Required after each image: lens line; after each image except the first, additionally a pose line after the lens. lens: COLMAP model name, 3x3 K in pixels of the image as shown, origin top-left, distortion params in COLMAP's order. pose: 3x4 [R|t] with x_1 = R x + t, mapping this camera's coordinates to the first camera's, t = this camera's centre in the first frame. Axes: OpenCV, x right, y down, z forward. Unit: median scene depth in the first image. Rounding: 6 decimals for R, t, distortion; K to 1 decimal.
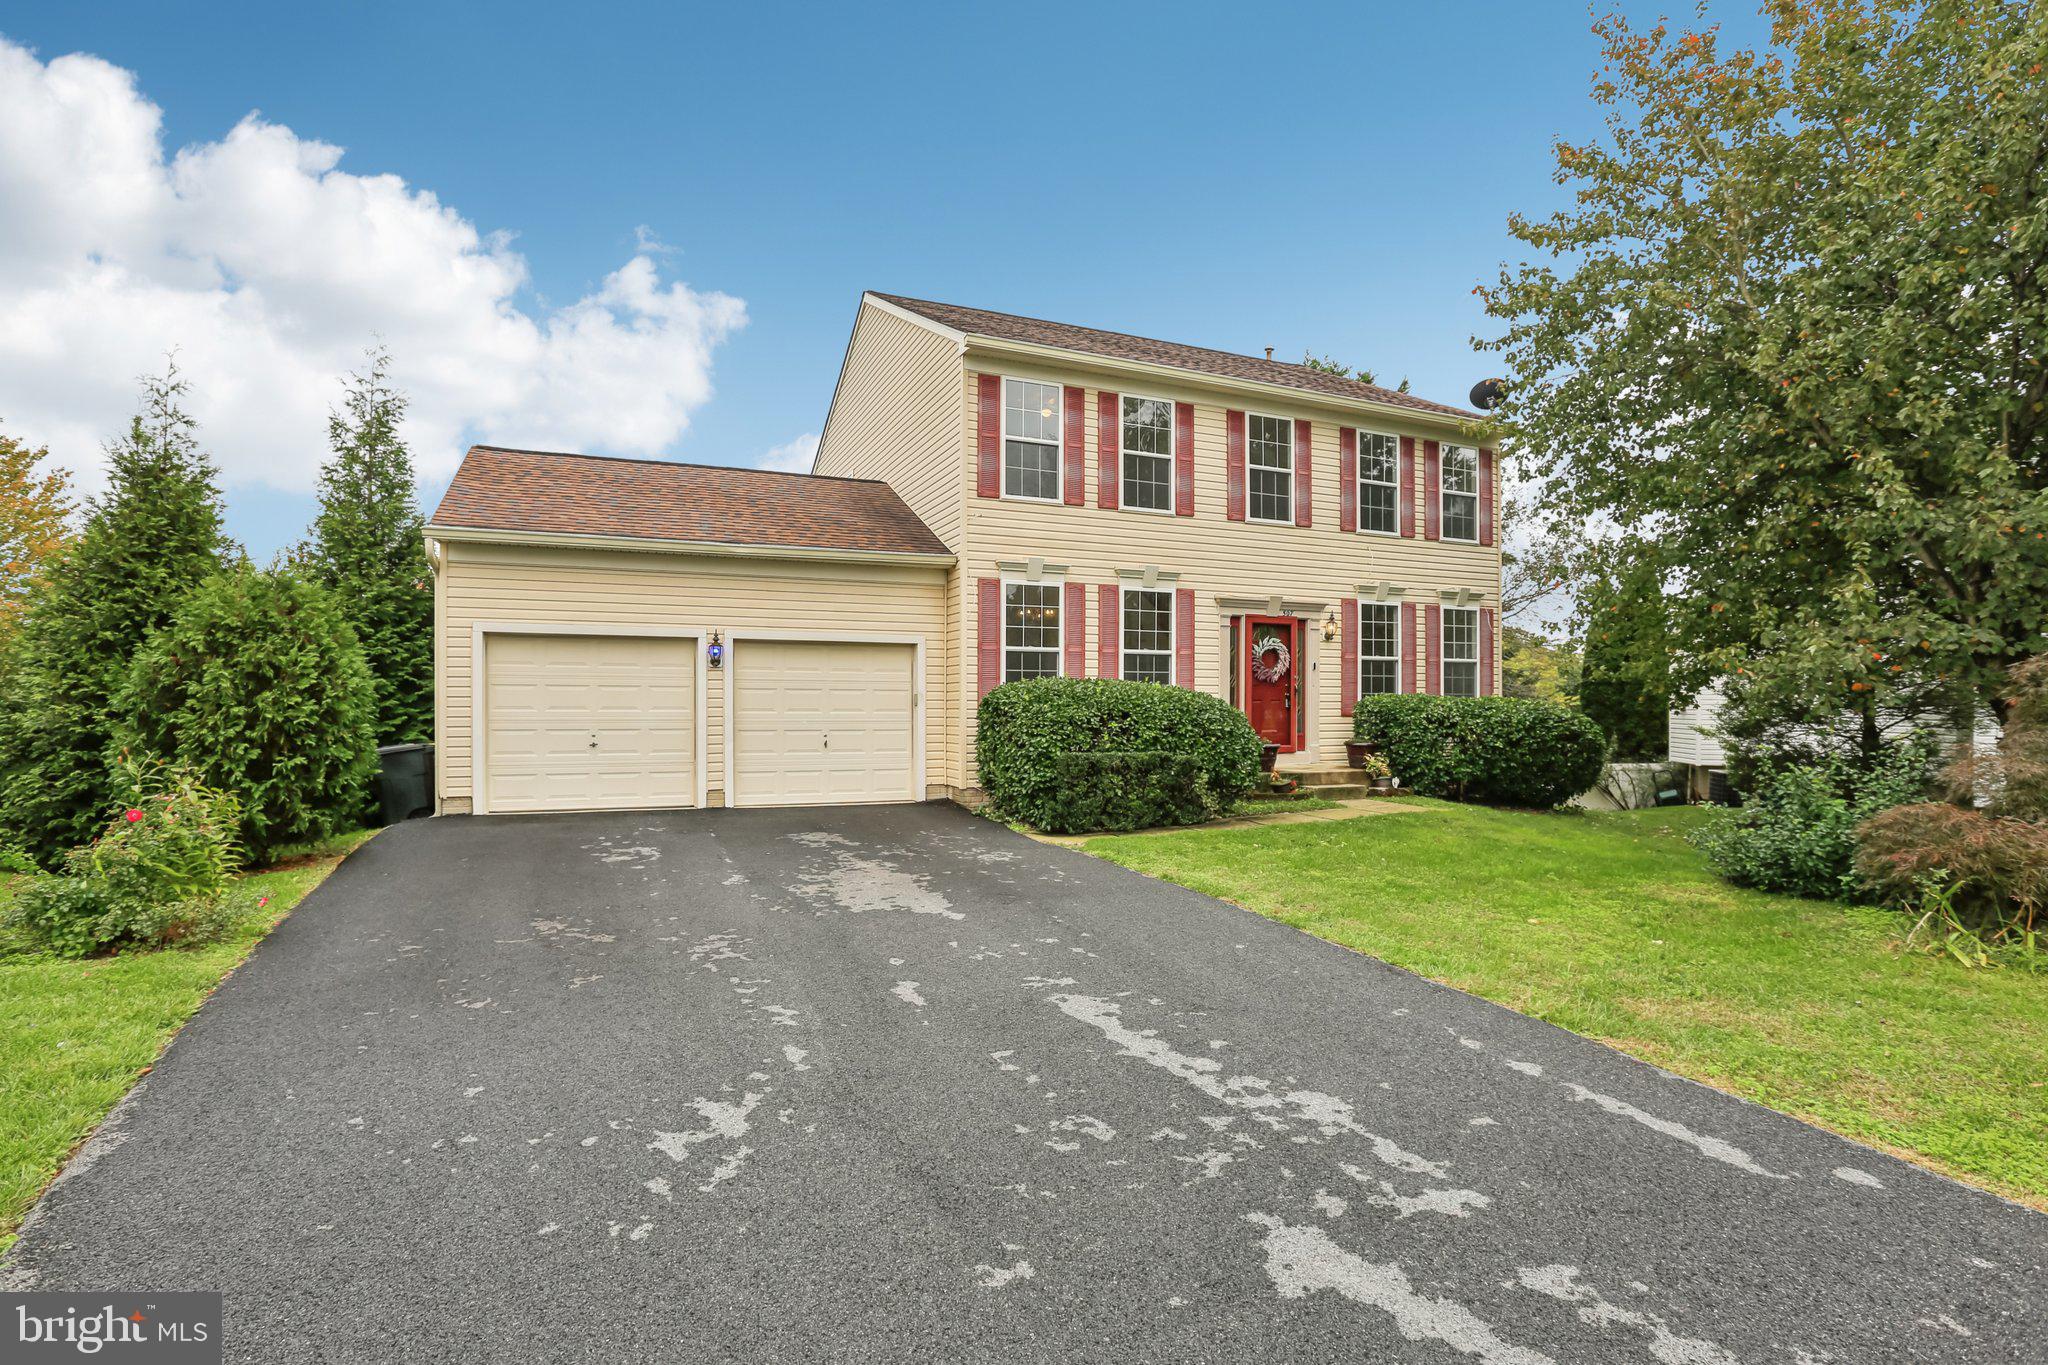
lens RADIAL K [[959.8, 0, 1066.0], [0, 959.8, 674.7], [0, 0, 1]] dist [-0.061502, 0.026124]
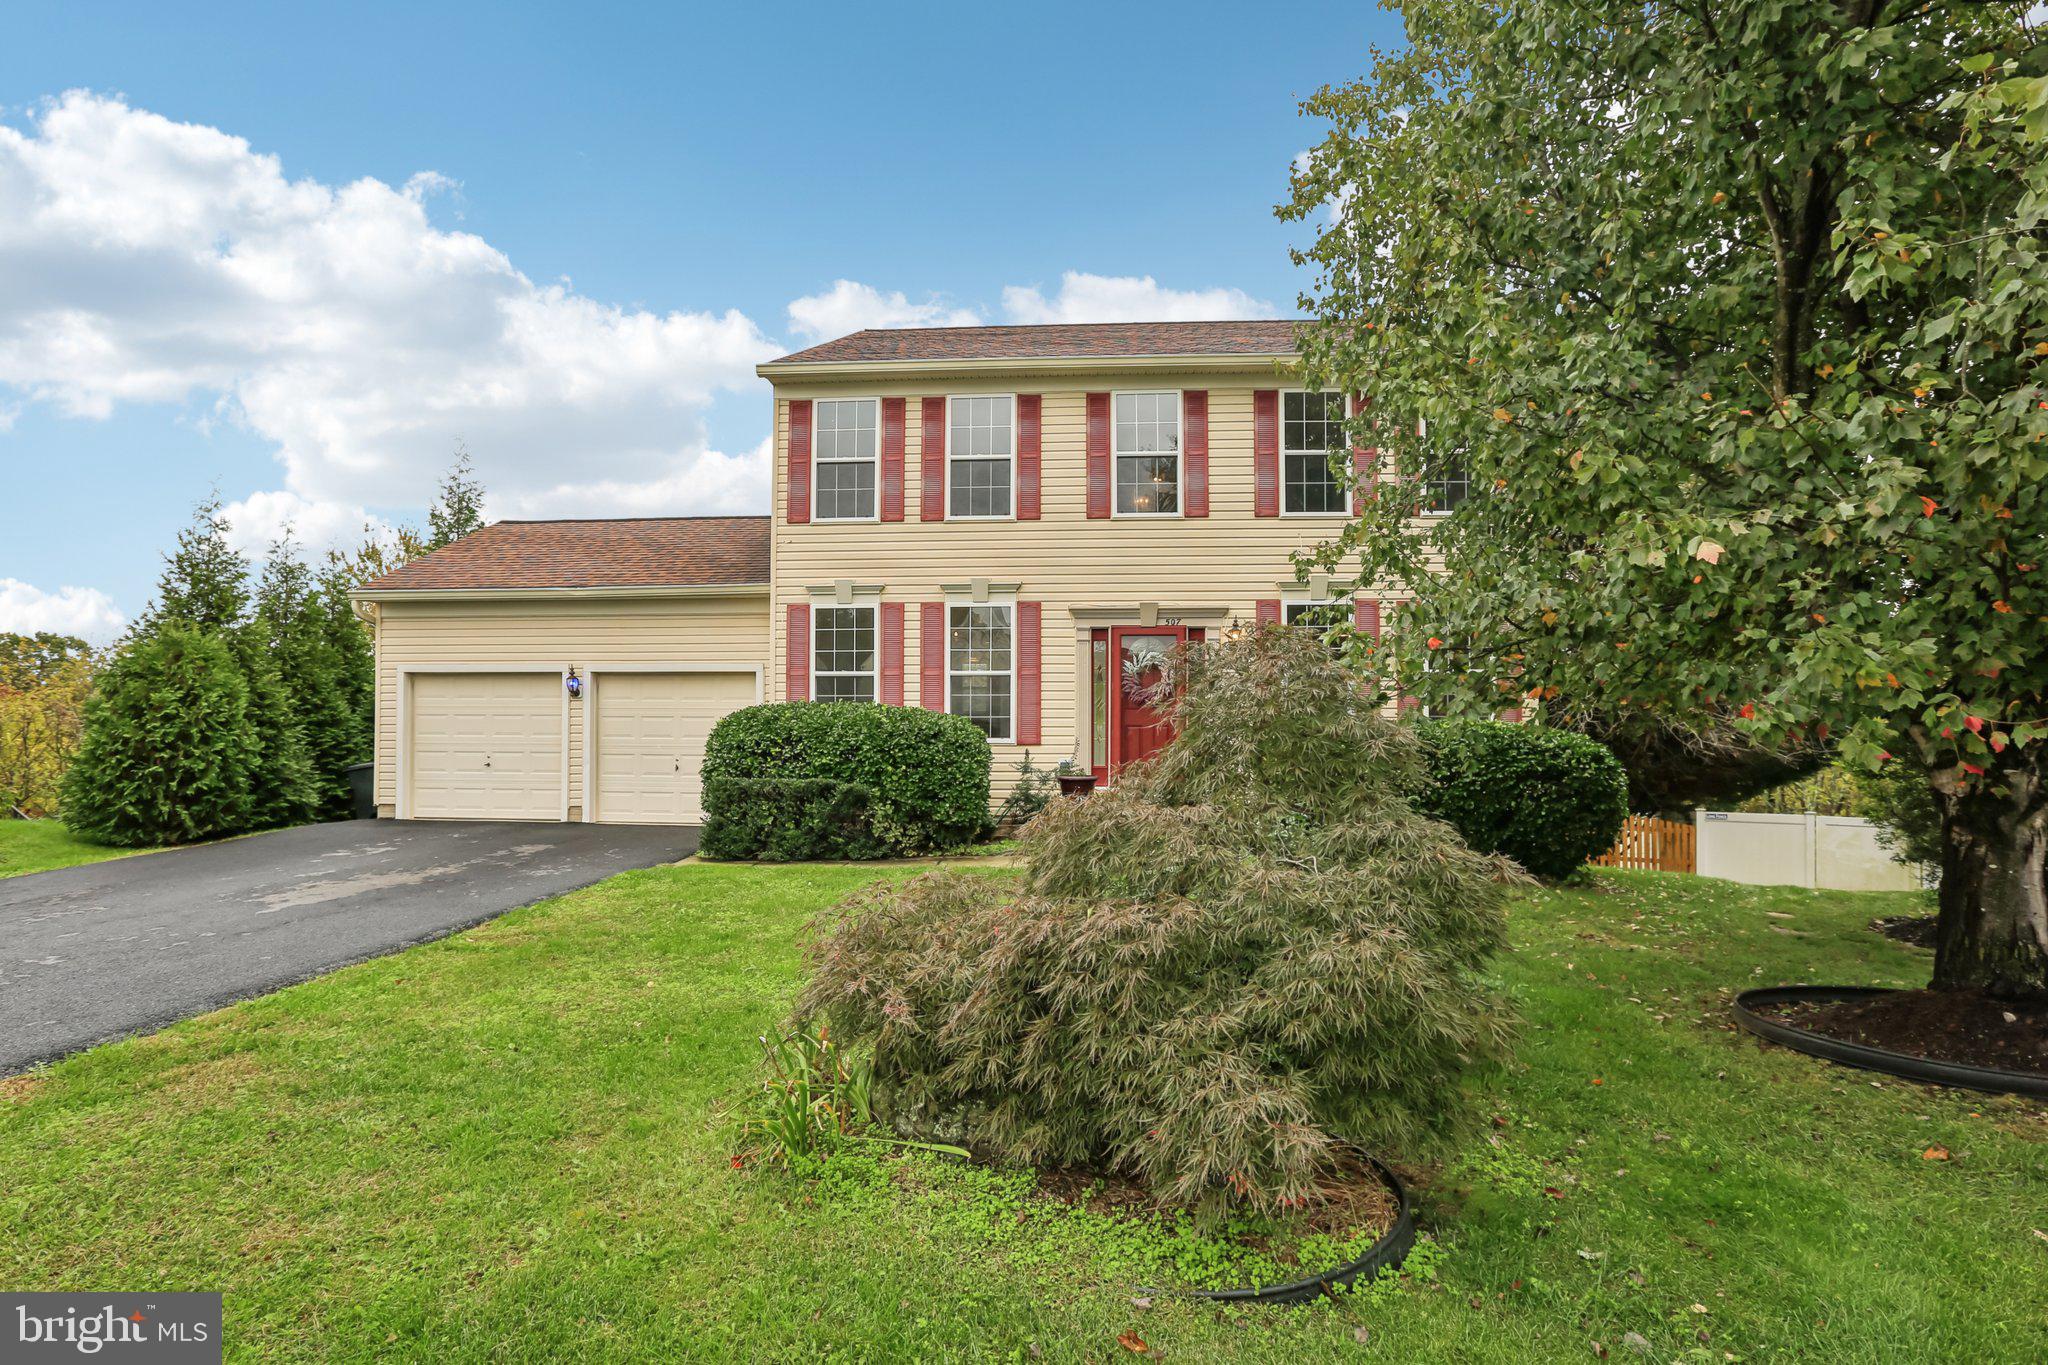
lens RADIAL K [[959.8, 0, 1066.0], [0, 959.8, 674.7], [0, 0, 1]] dist [-0.061502, 0.026124]
pose [[0.889609, -0.028410, -0.455839, 0.590918], [0.013358, 0.999255, -0.036209, 0.011912], [0.456528, 0.026123, 0.889326, 0.239761]]
